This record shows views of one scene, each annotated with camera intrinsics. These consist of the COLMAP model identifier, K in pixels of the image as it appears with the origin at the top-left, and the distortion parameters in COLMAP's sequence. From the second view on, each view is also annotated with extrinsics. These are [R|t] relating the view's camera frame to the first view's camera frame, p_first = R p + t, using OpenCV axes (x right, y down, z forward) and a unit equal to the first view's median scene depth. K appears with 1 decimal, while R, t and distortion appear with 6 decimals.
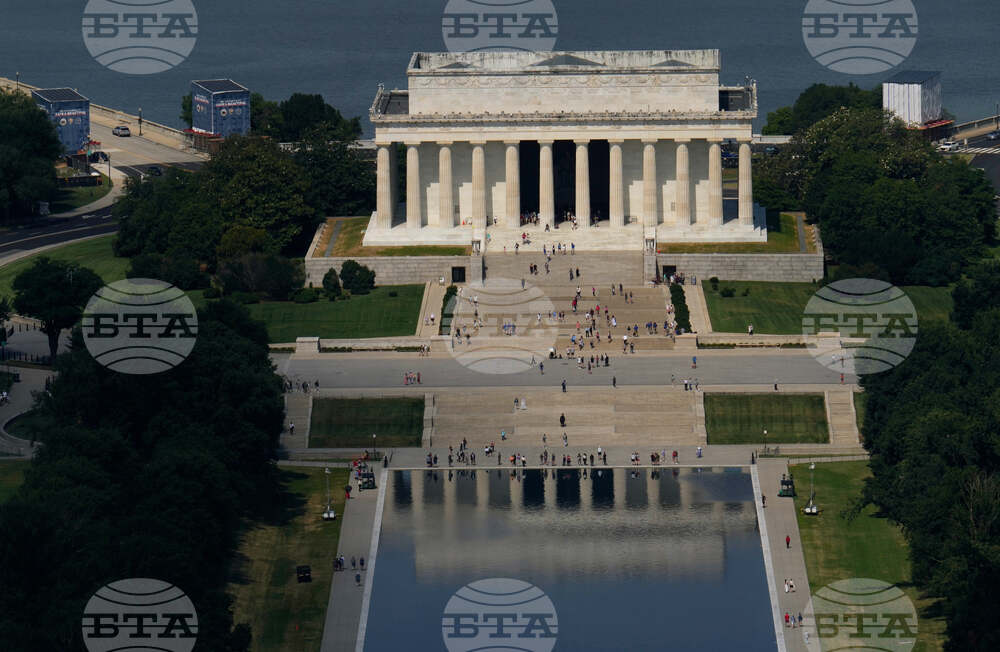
lens RADIAL K [[3415.4, 0, 503.3], [0, 3415.4, 325.9], [0, 0, 1]] dist [0.178526, 0.000000]
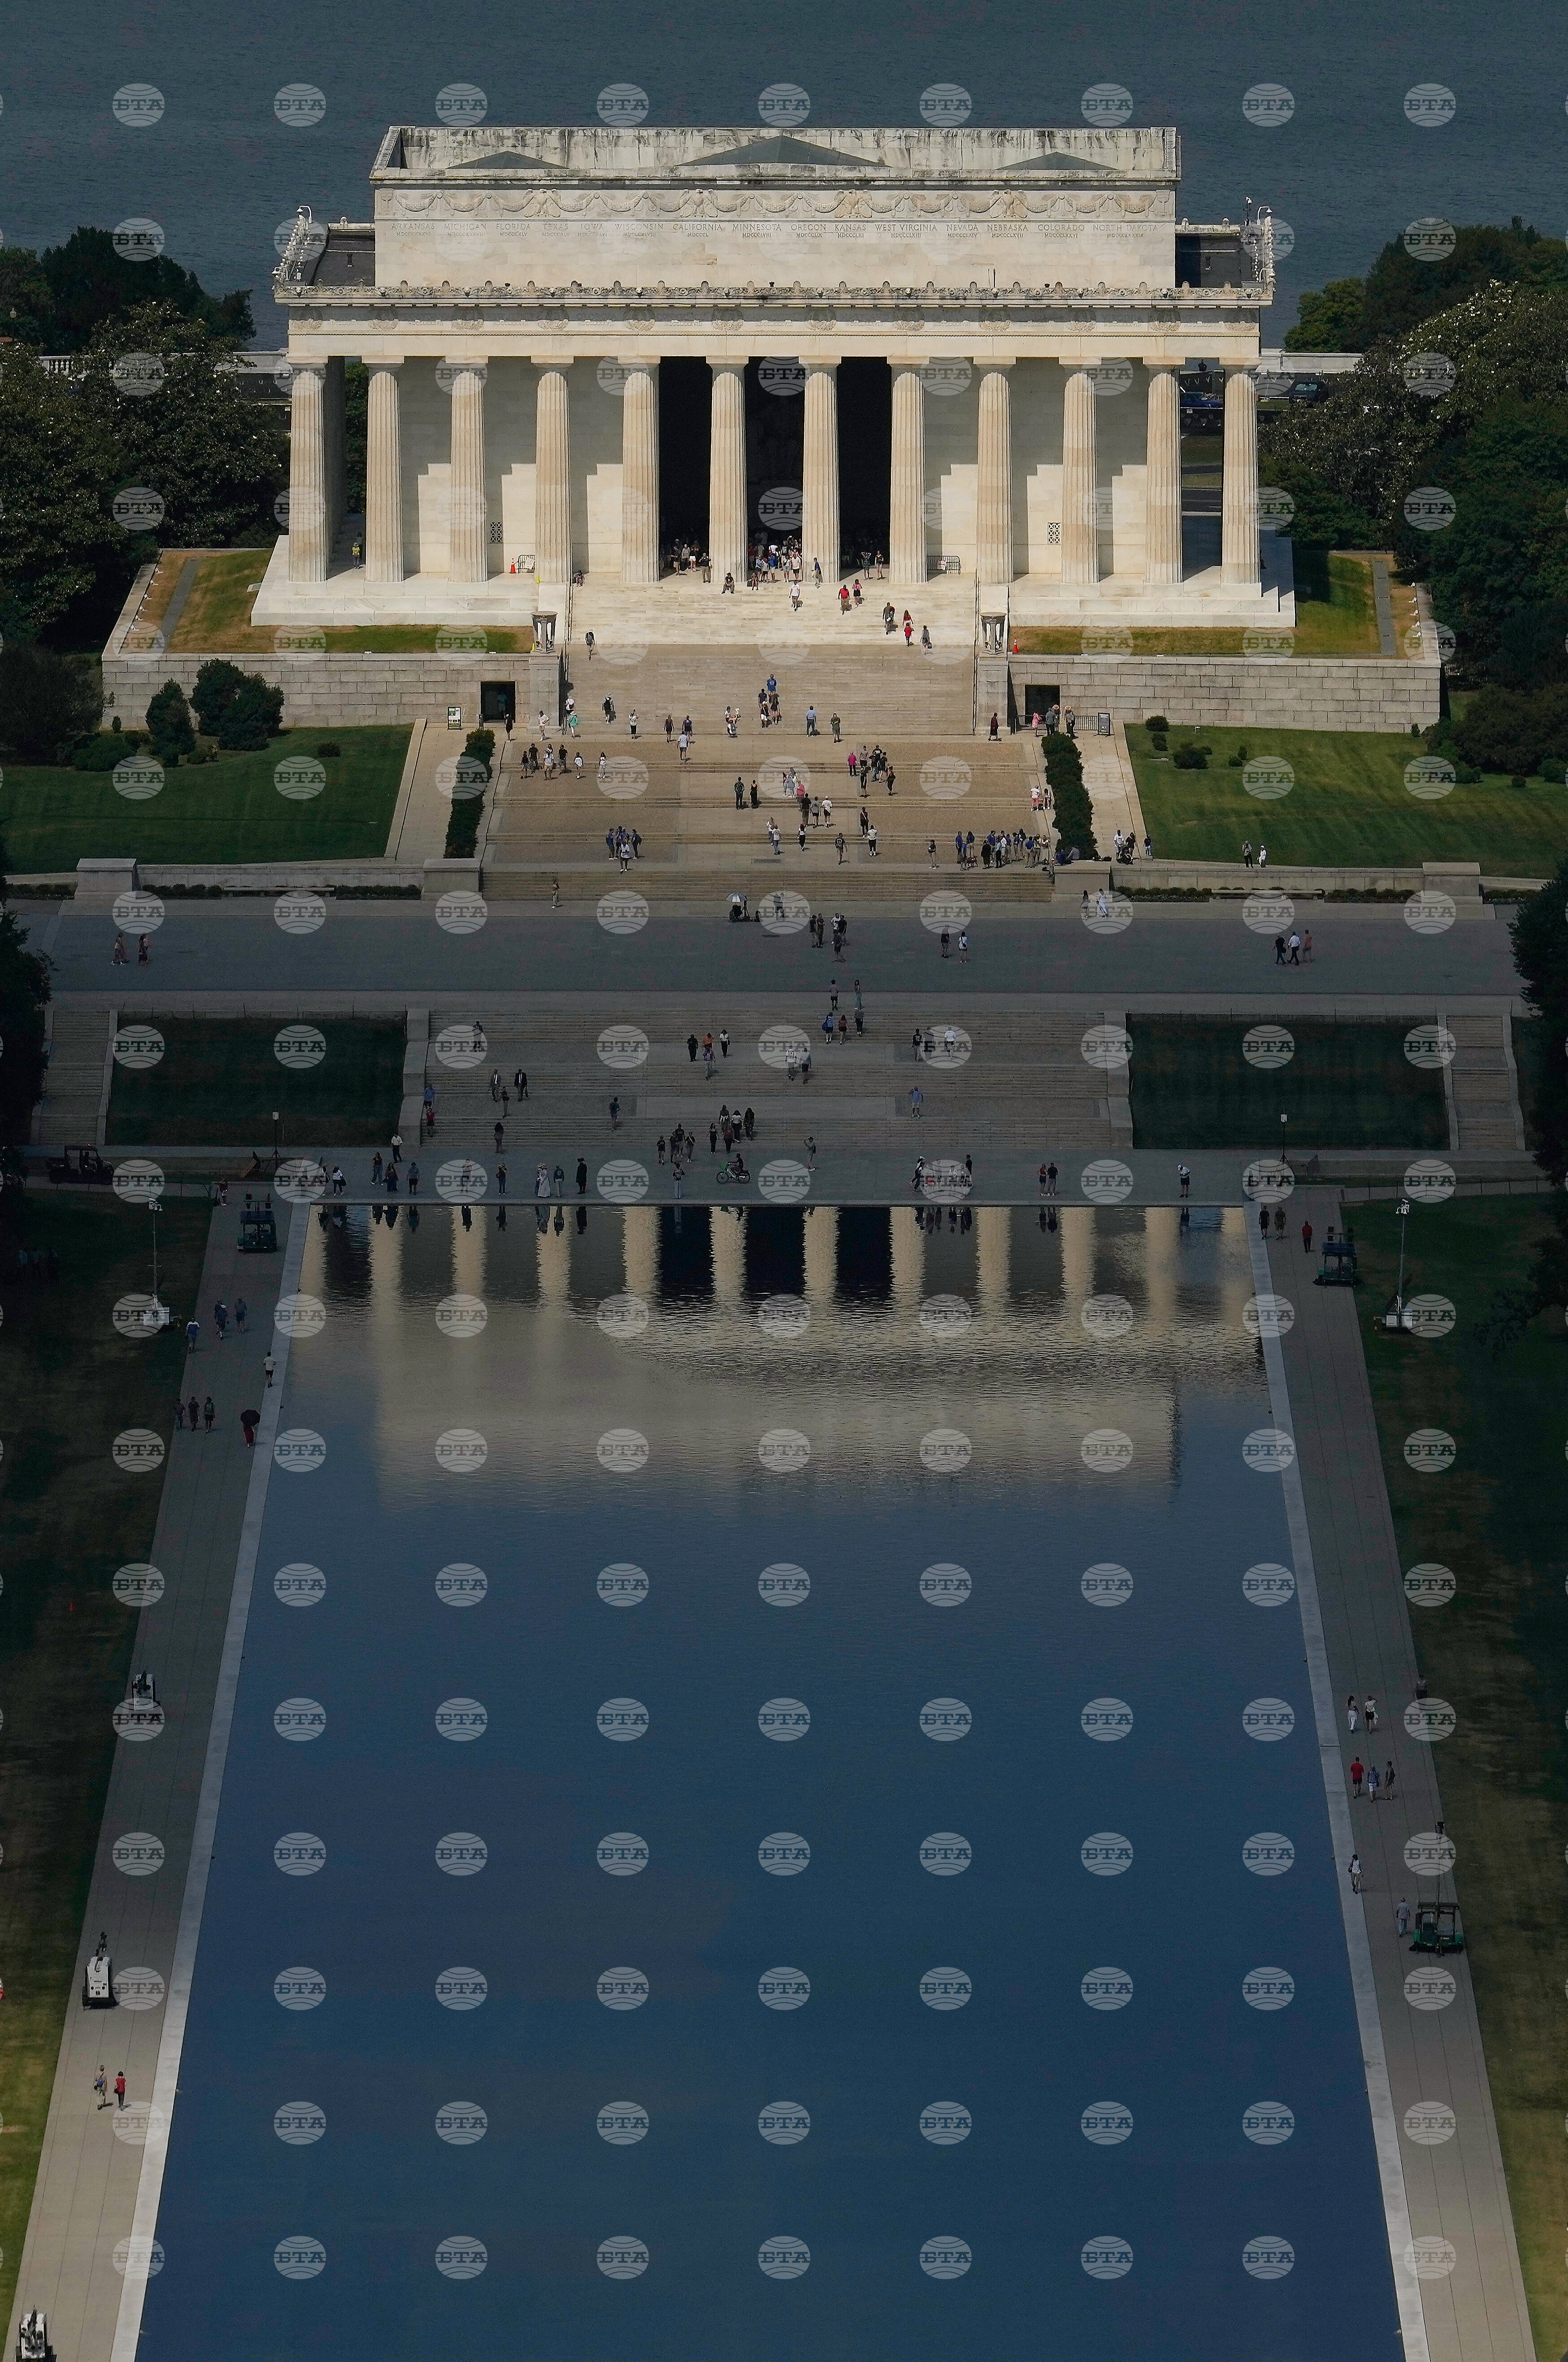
lens RADIAL K [[13394.3, 0, 777.4], [0, 13394.3, 1182.3], [0, 0, 1]] dist [0.175551, 0.000000]
pose [[0.999804, 0.011994, 0.015740, -0.004638], [-0.012392, 0.999600, 0.025417, 0.000442], [-0.015429, -0.025607, 0.999553, -0.520470]]
